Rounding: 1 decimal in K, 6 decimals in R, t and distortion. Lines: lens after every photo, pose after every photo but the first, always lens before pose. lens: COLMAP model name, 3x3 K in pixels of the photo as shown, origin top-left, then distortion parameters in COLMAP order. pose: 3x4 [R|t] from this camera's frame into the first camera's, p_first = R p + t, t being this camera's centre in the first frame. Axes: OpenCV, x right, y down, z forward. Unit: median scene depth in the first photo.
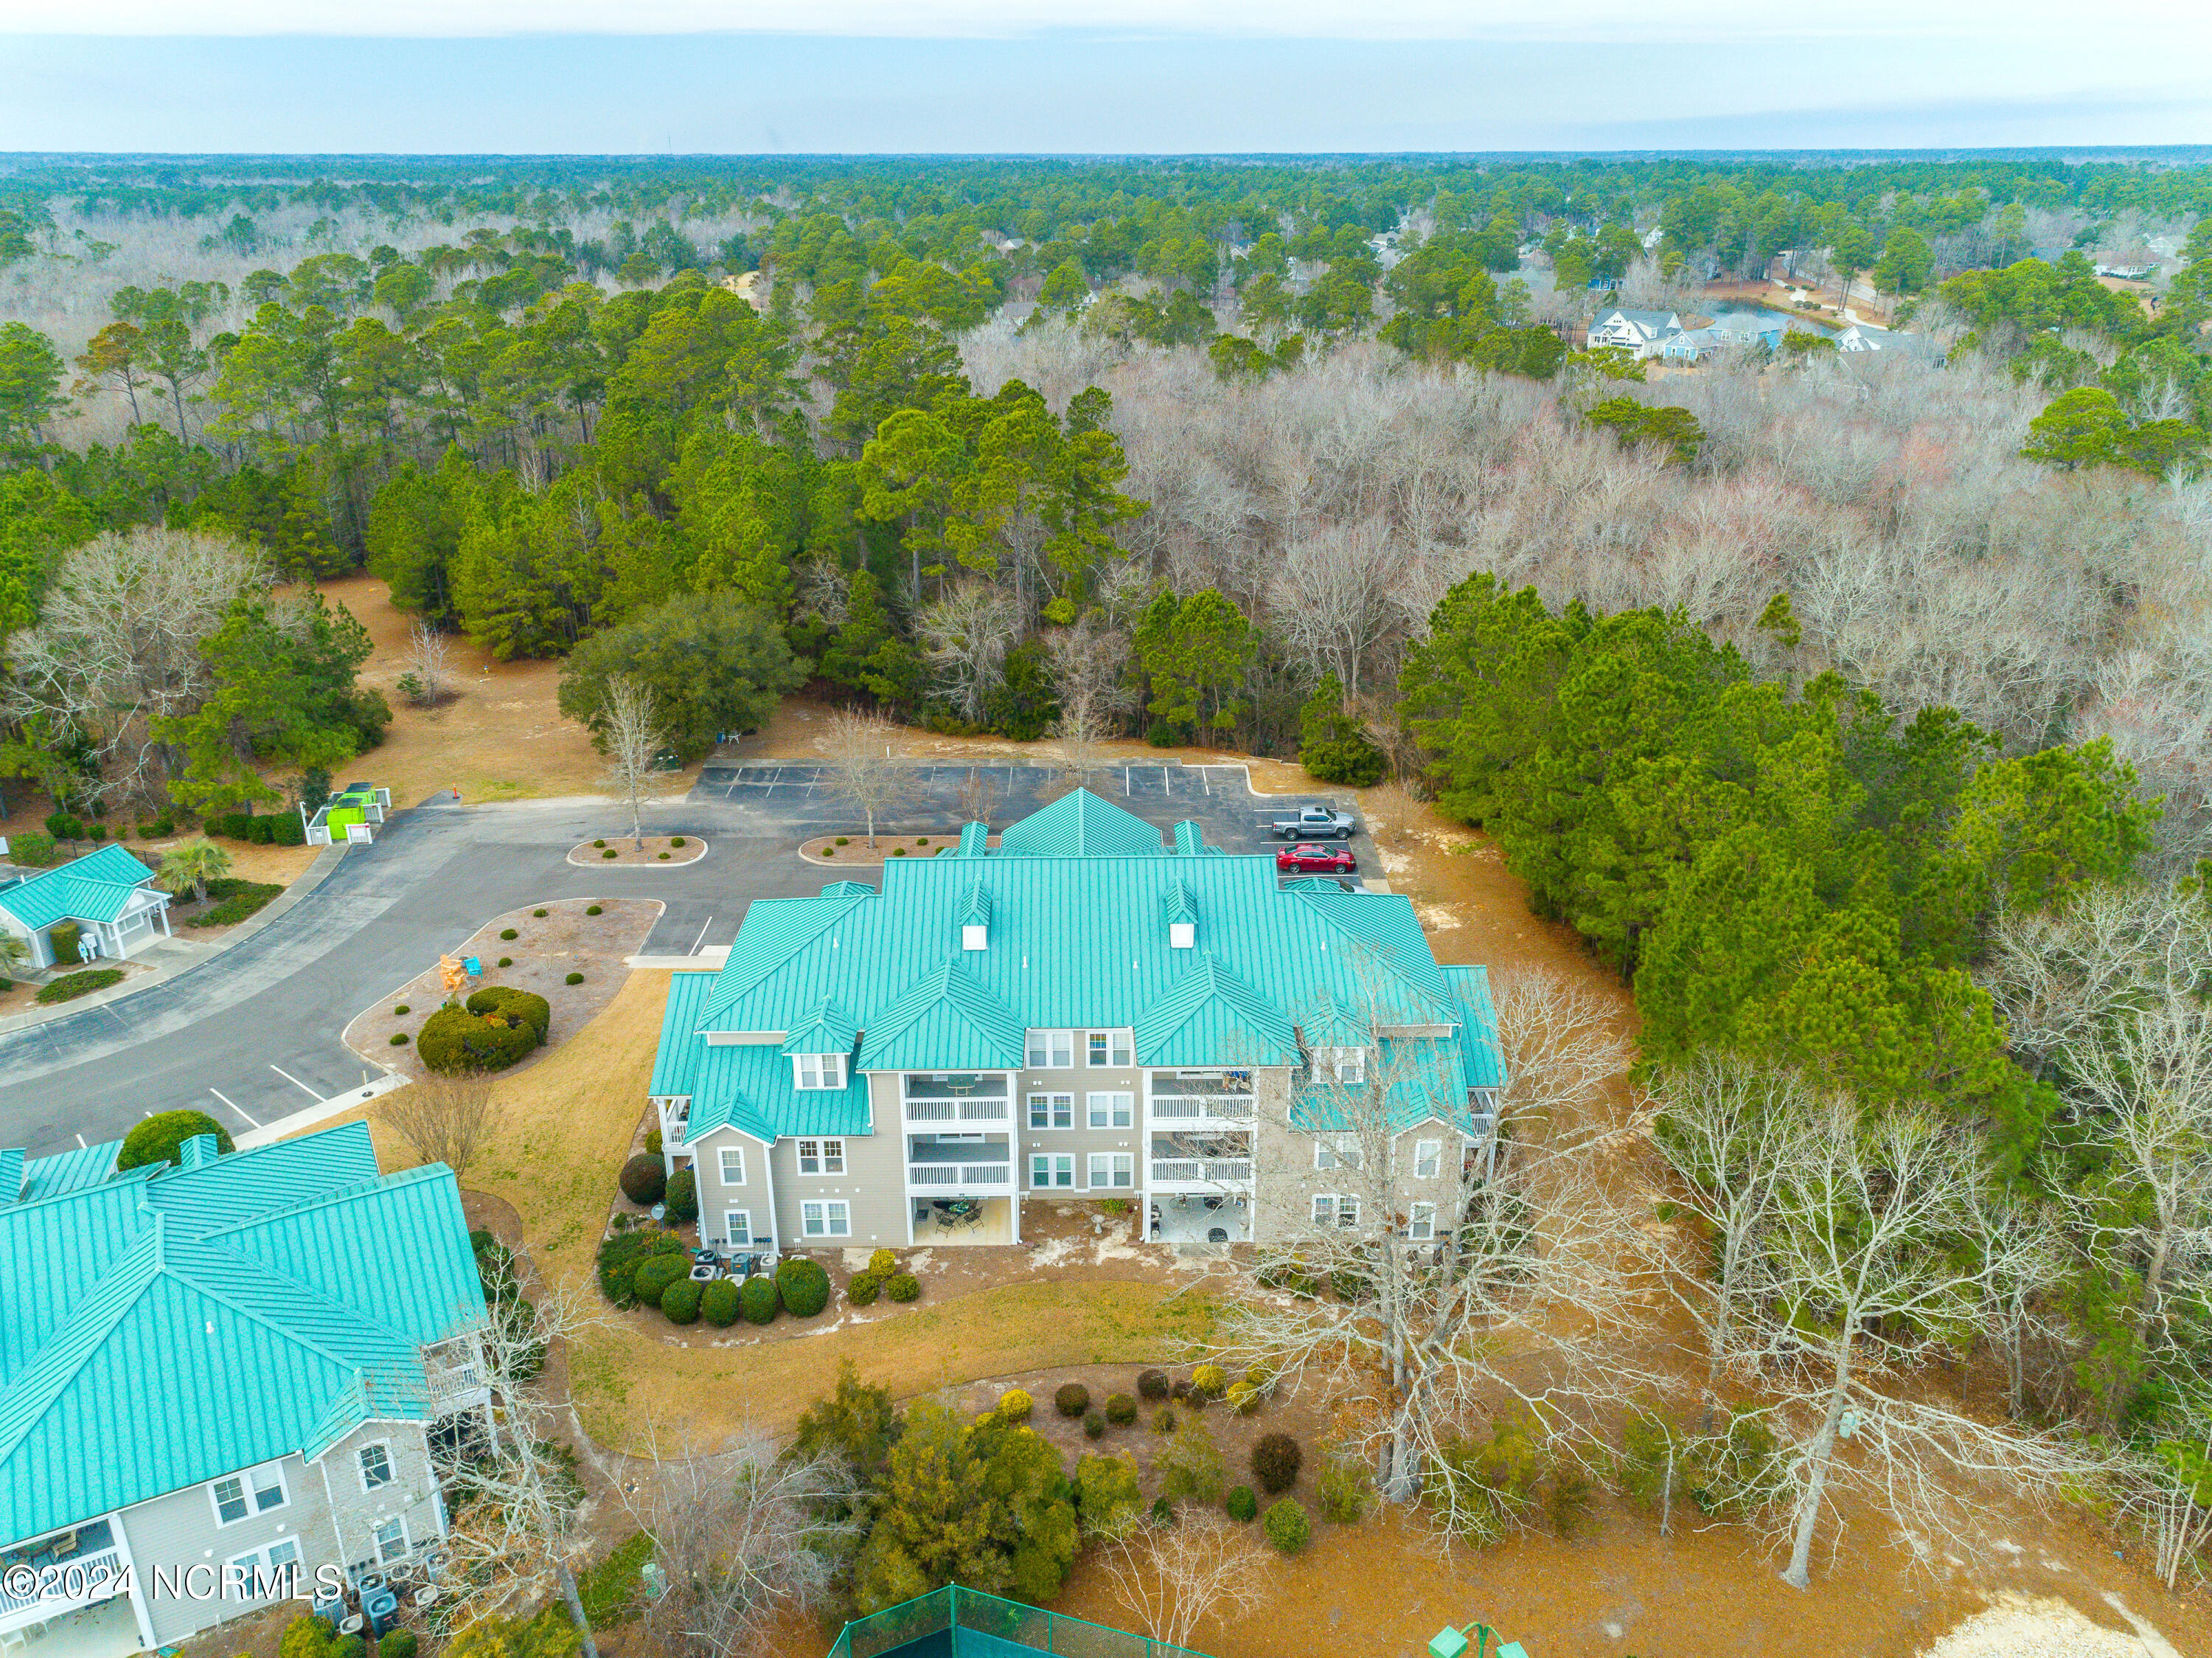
lens RADIAL K [[1687.7, 0, 1106.0], [0, 1687.7, 829.0], [0, 0, 1]] dist [0.025545, 0.003229]
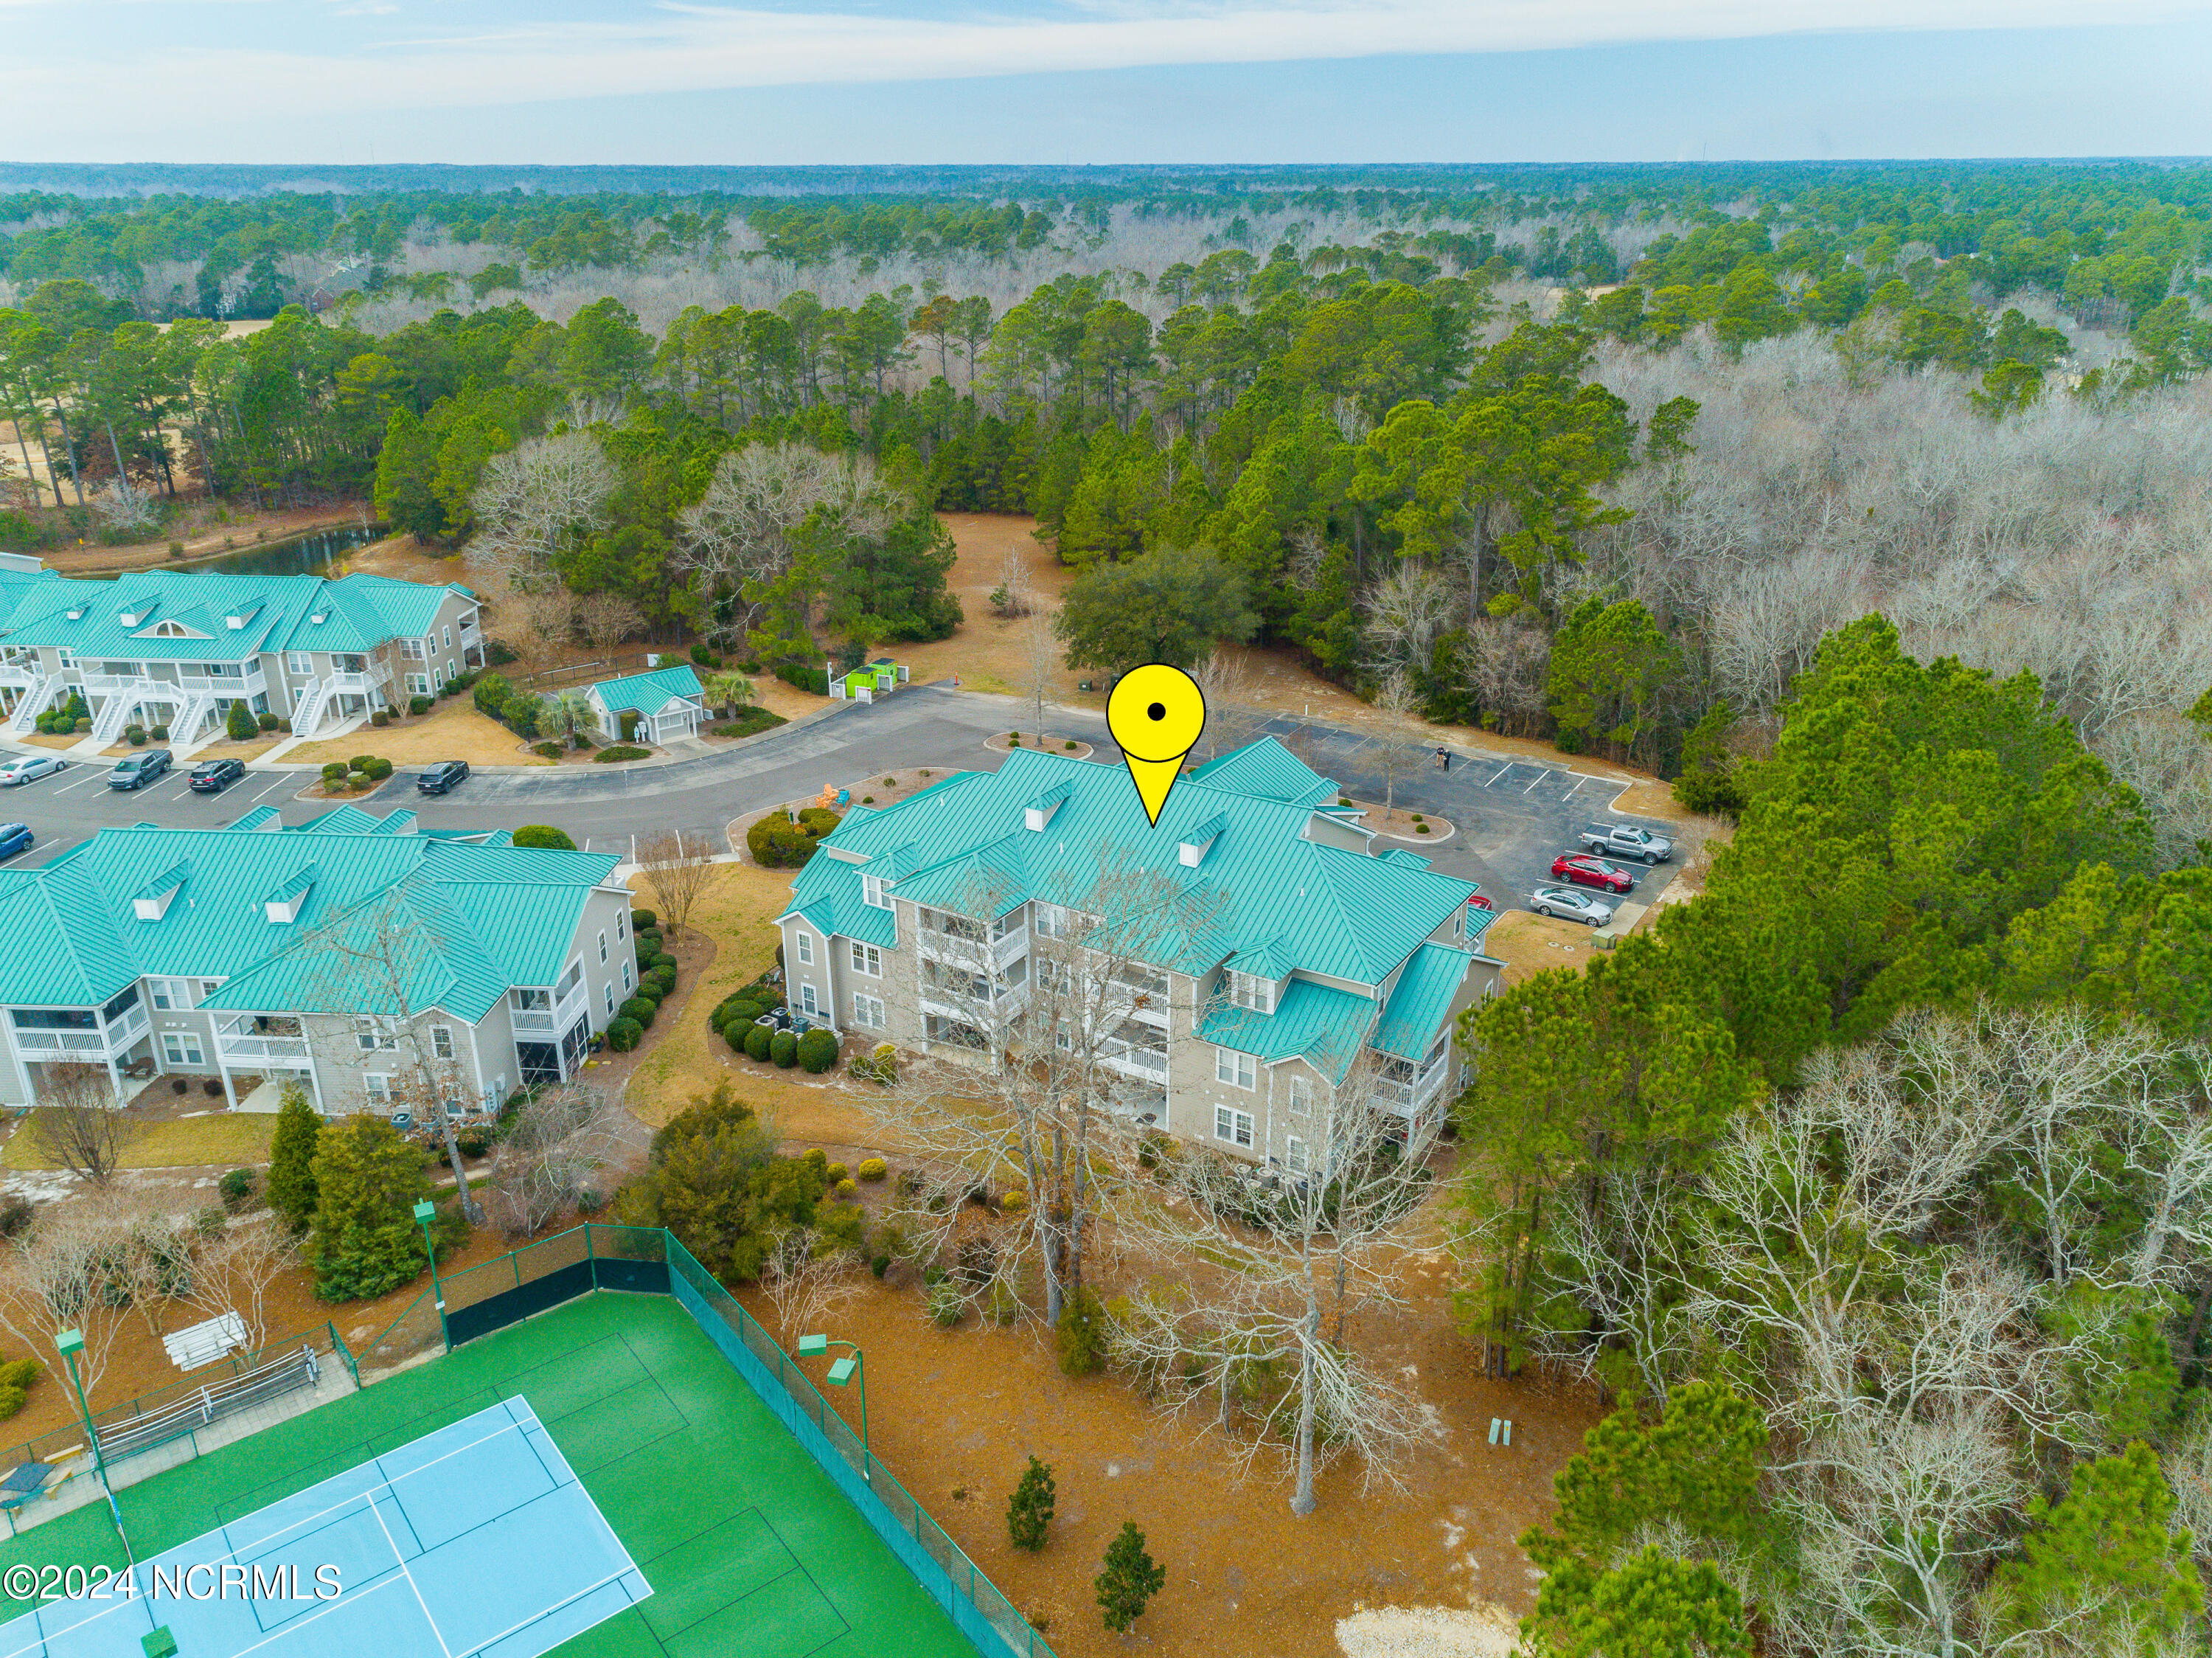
lens RADIAL K [[1687.7, 0, 1106.0], [0, 1687.7, 829.0], [0, 0, 1]] dist [0.025545, 0.003229]
pose [[0.843384, 0.200811, -0.498376, 0.366918], [-0.202745, 0.977906, 0.050931, 0.000008], [0.497592, 0.058089, 0.865464, 0.001141]]
